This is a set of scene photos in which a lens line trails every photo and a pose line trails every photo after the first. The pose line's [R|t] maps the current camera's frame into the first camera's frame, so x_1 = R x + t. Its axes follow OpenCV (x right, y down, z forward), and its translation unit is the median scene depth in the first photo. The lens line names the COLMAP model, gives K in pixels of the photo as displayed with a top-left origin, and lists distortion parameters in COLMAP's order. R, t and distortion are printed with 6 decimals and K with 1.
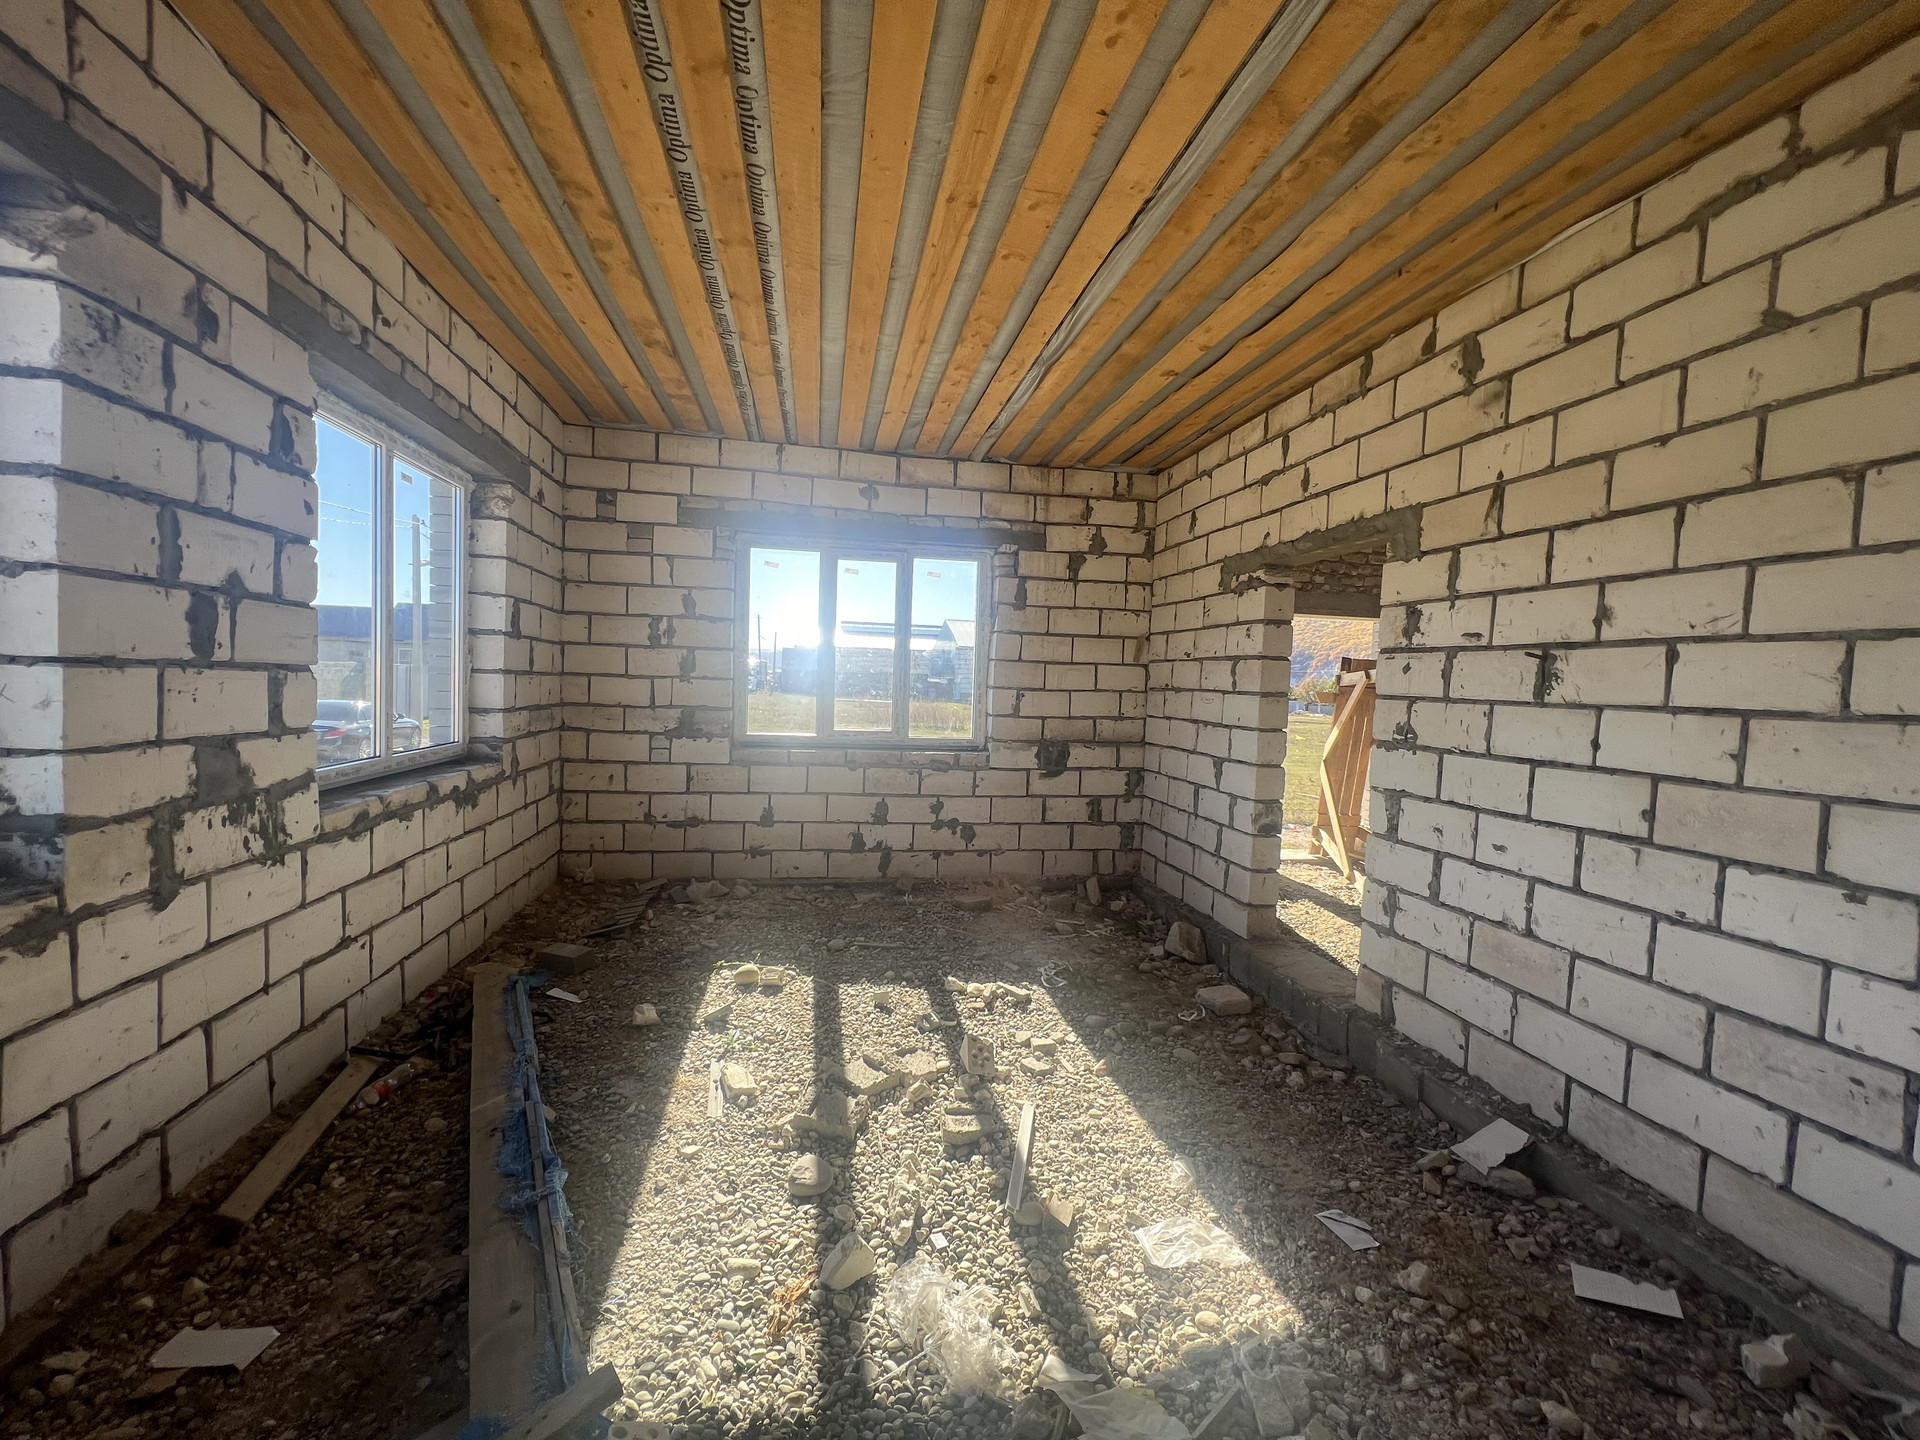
lens RADIAL K [[769.4, 0, 956.1], [0, 769.4, 715.6], [0, 0, 1]] dist [-0.003465, 0.000633]
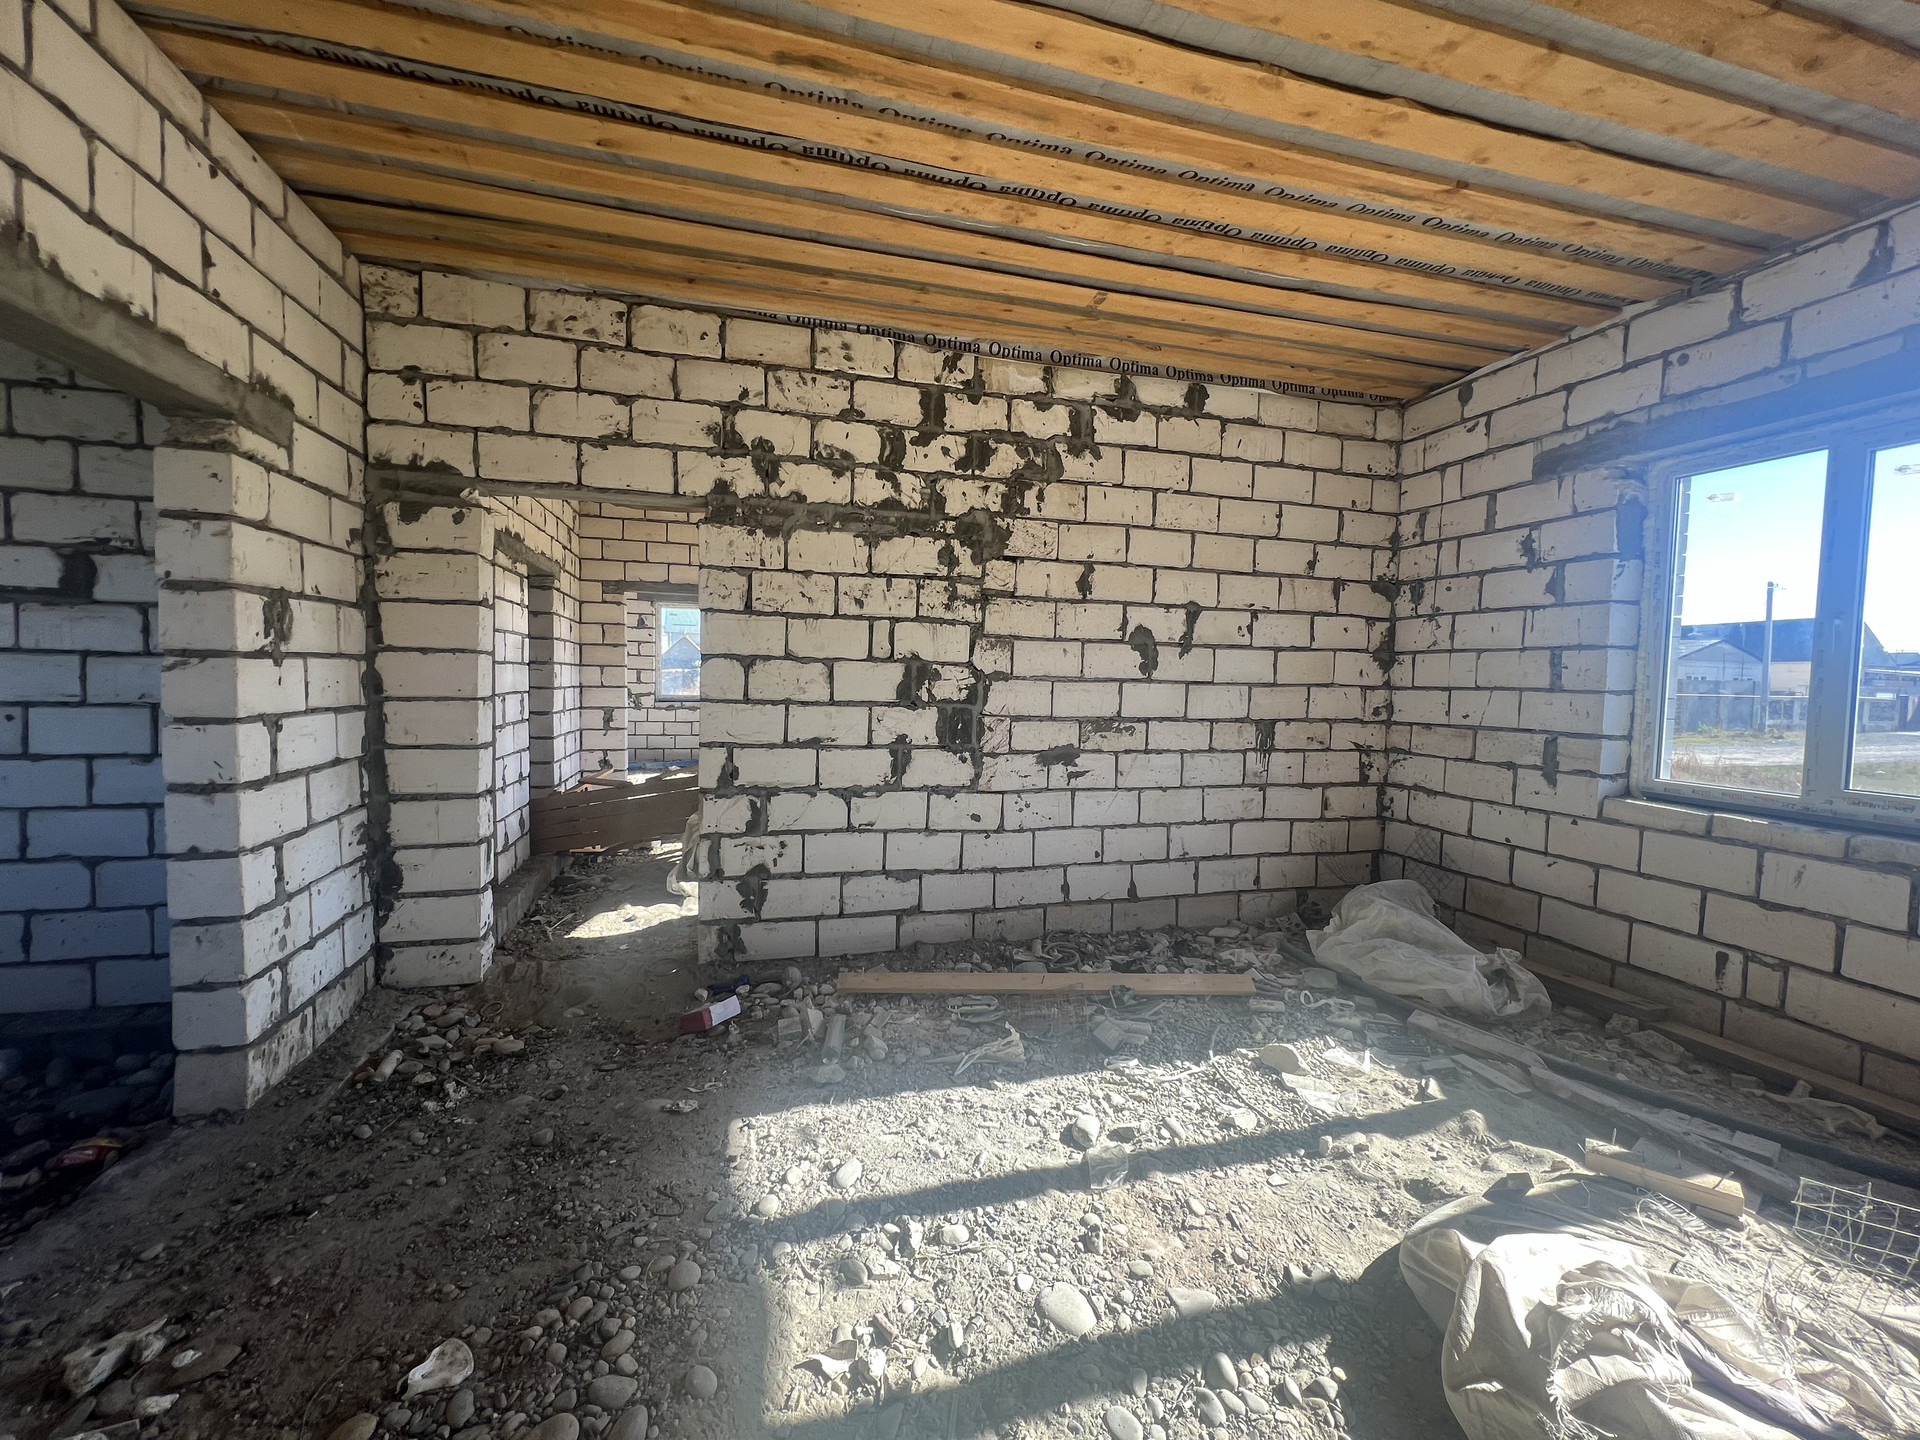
lens RADIAL K [[769.4, 0, 956.1], [0, 769.4, 715.6], [0, 0, 1]] dist [-0.003465, 0.000633]
pose [[0.095058, 0.017916, -0.995310, 4.035084], [-0.061976, 0.998005, 0.012046, 0.045659], [0.993541, 0.060540, 0.095979, 2.469318]]
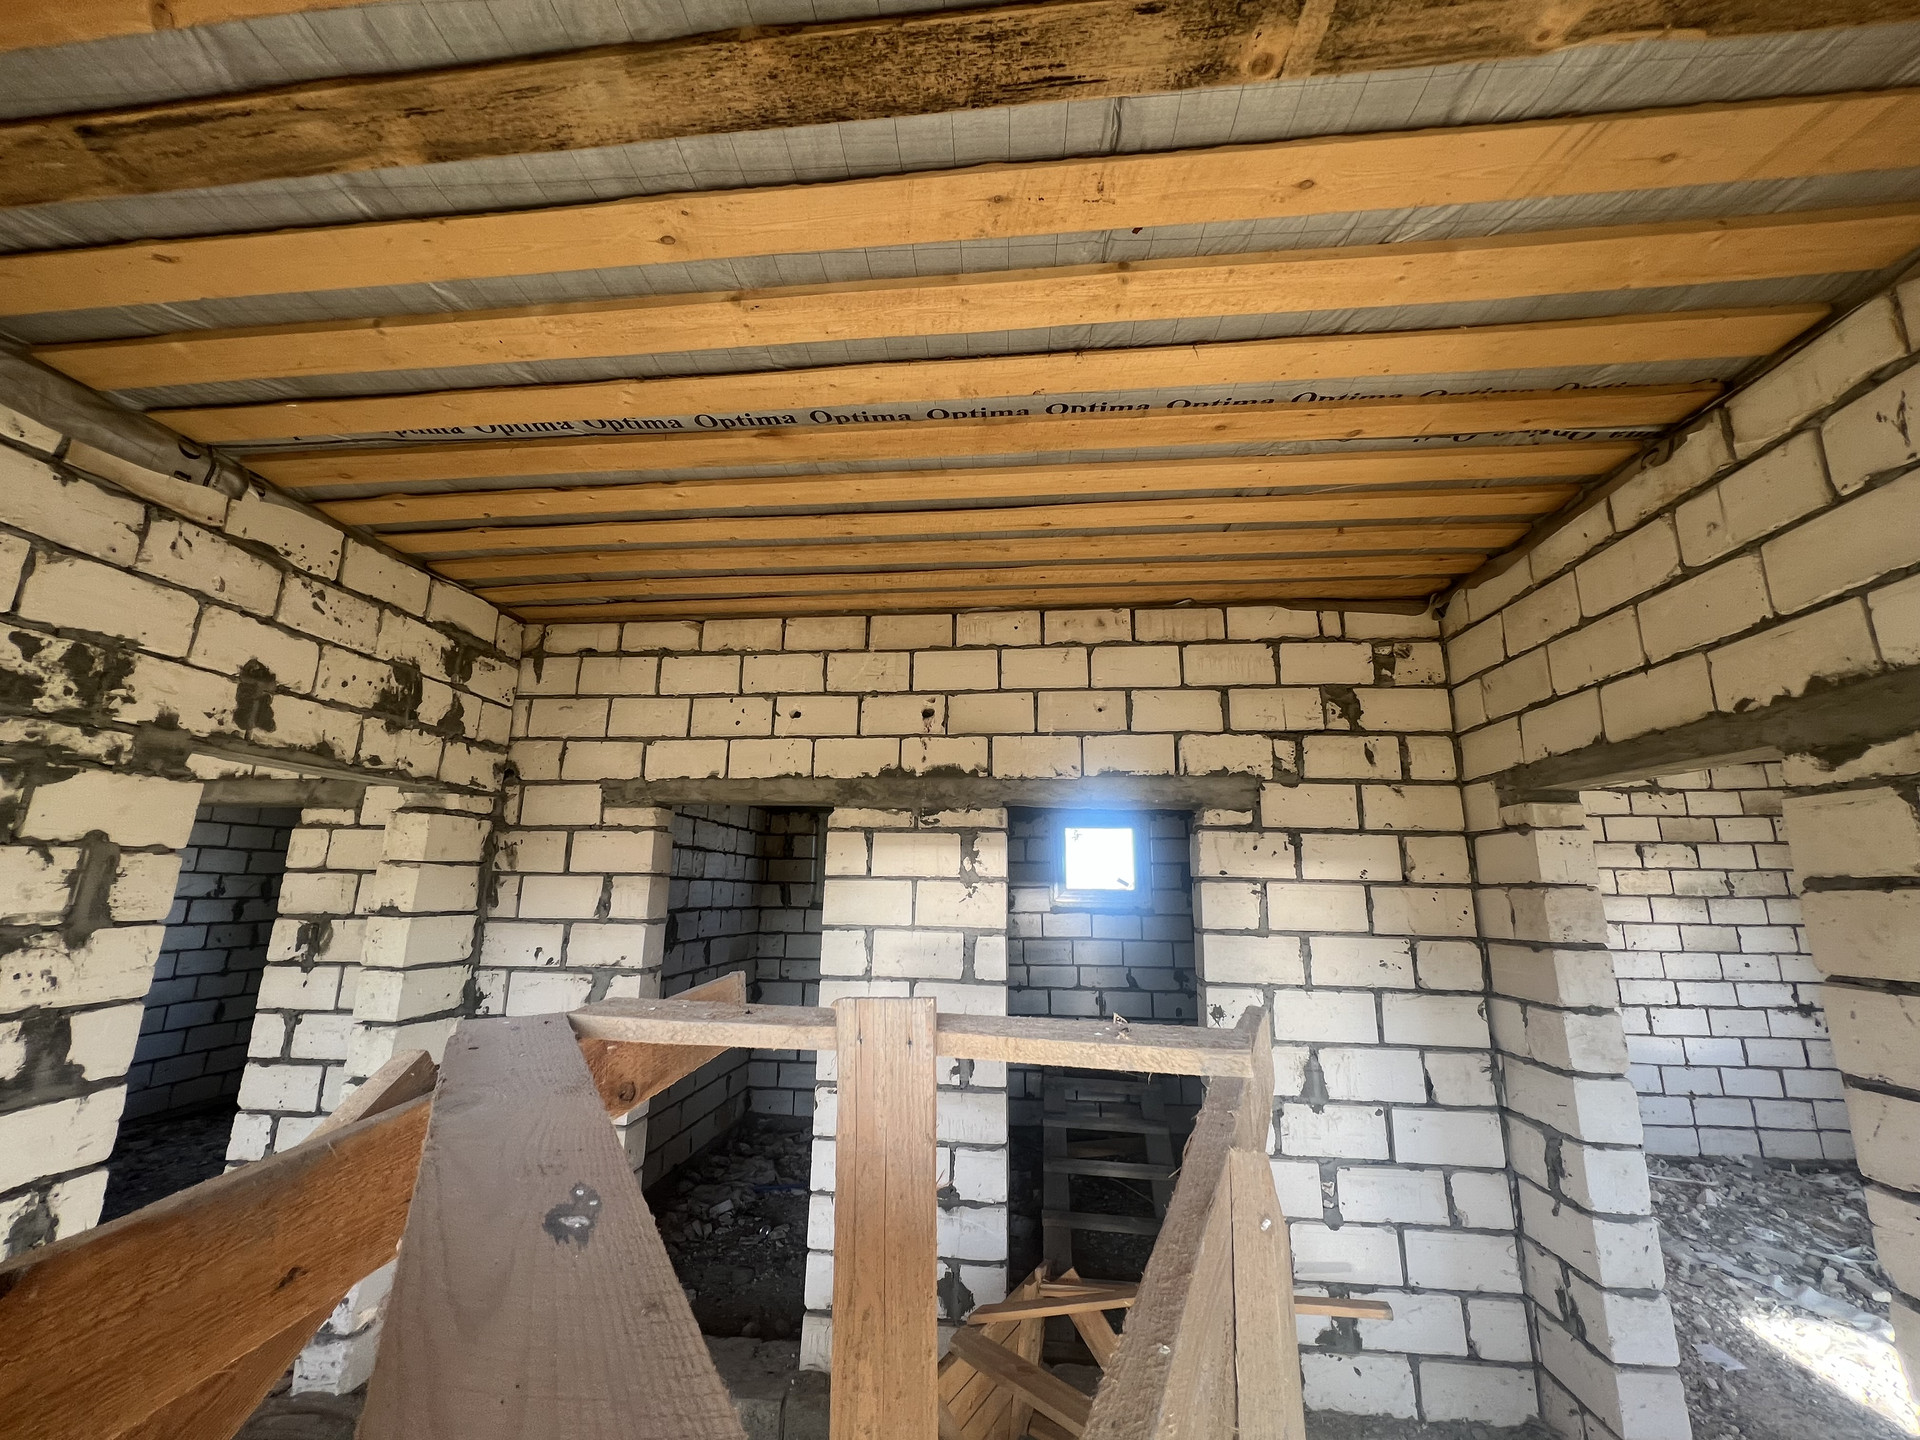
lens RADIAL K [[769.4, 0, 956.1], [0, 769.4, 715.6], [0, 0, 1]] dist [-0.003465, 0.000633]
pose [[-0.959207, 0.013715, 0.282371, 1.342645], [-0.035016, 0.985367, -0.166809, -0.224715], [-0.280527, -0.169892, -0.944691, 2.727557]]
